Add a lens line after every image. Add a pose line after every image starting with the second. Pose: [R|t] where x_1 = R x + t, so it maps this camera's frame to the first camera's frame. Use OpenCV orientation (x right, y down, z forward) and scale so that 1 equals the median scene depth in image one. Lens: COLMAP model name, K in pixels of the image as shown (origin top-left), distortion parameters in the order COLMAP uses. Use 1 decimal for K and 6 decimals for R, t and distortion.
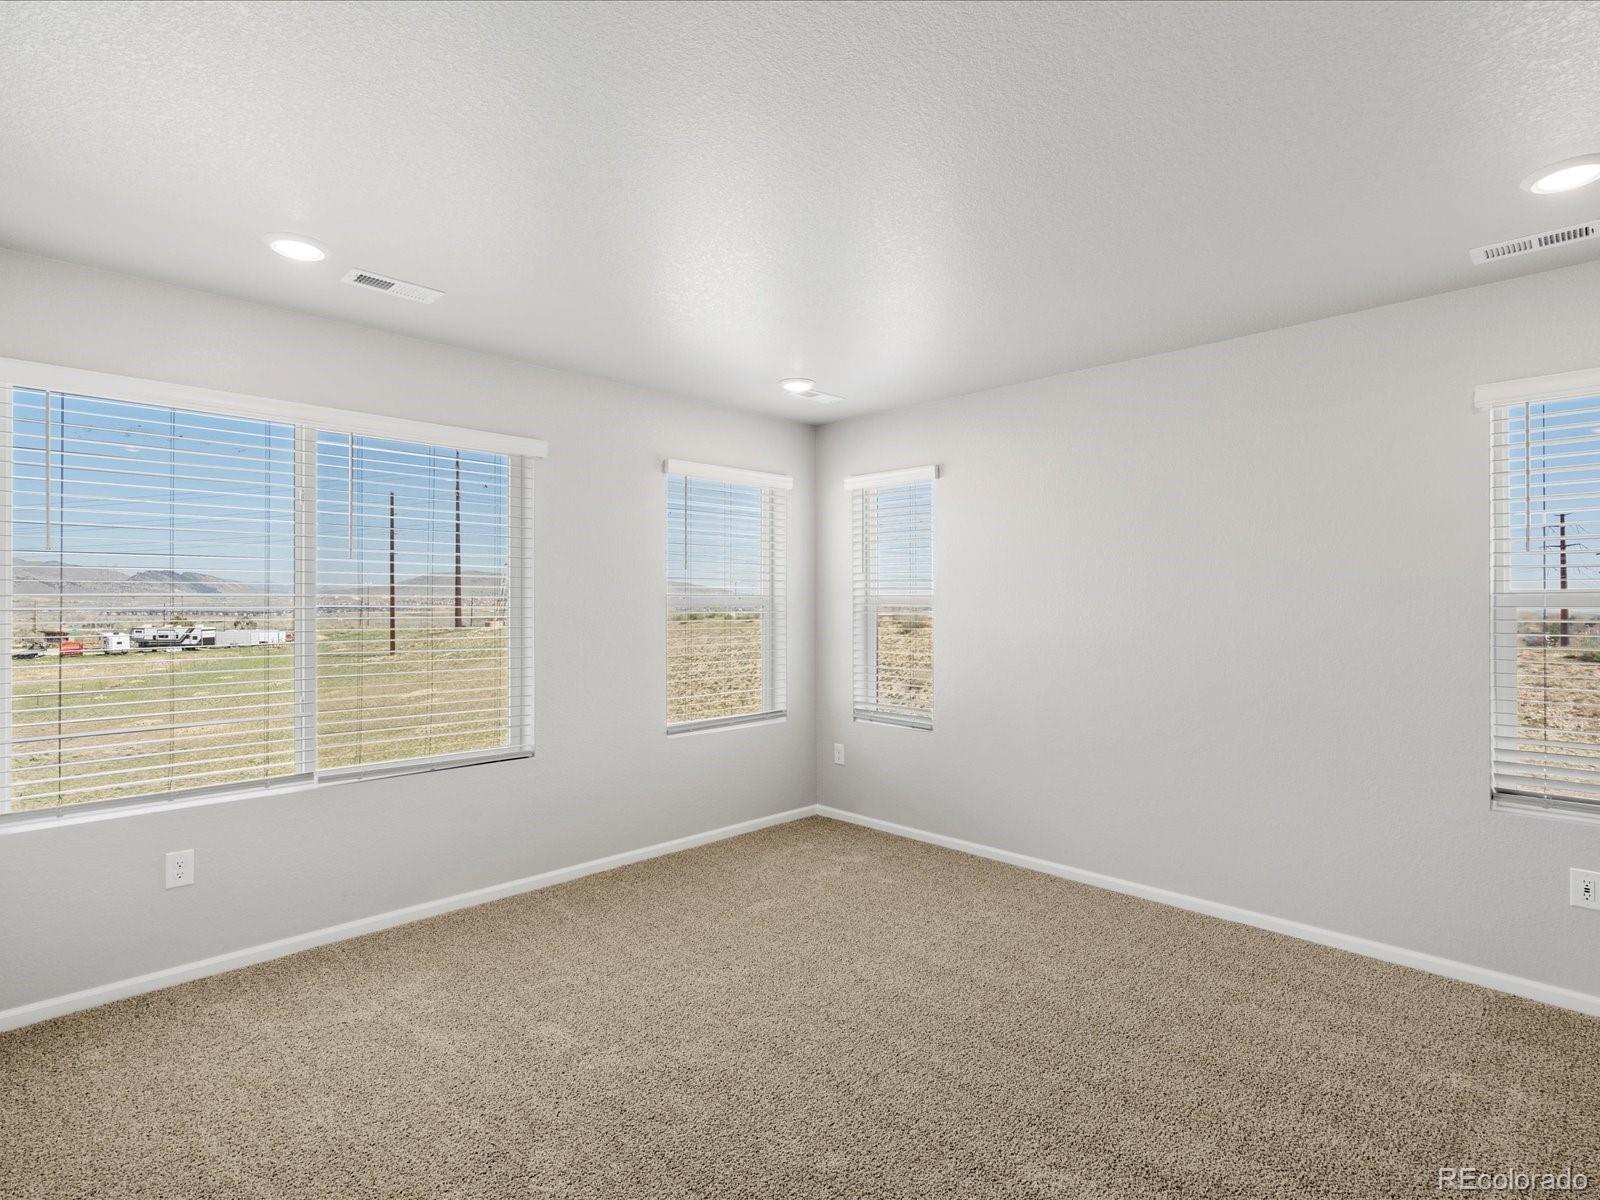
lens RADIAL K [[802.5, 0, 800.0], [0, 802.5, 600.0], [0, 0, 1]] dist [-0.018085, -0.000082]
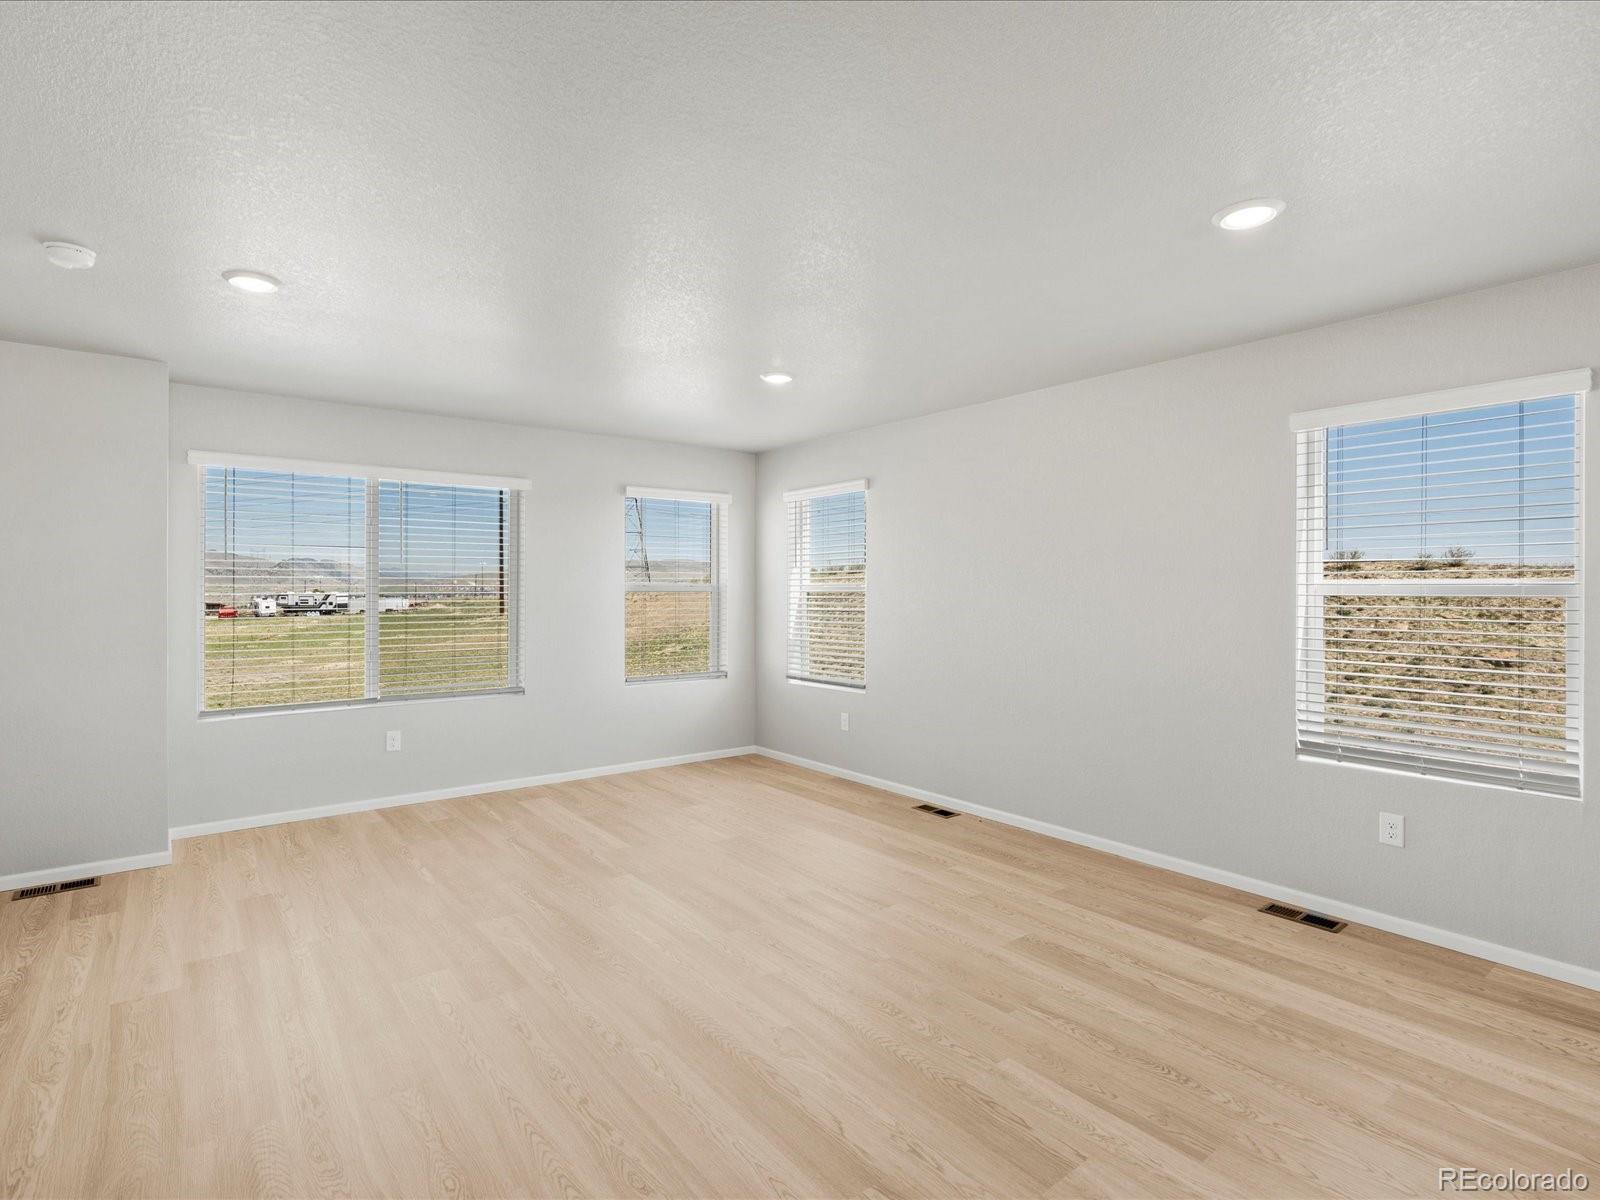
lens RADIAL K [[815.7, 0, 800.0], [0, 815.7, 600.0], [0, 0, 1]] dist [-0.026335, -0.000004]
pose [[0.991954, 0.011623, -0.126062, 0.236908], [-0.007113, 0.999320, 0.036171, -0.026986], [0.126397, -0.034983, 0.991363, -0.269980]]
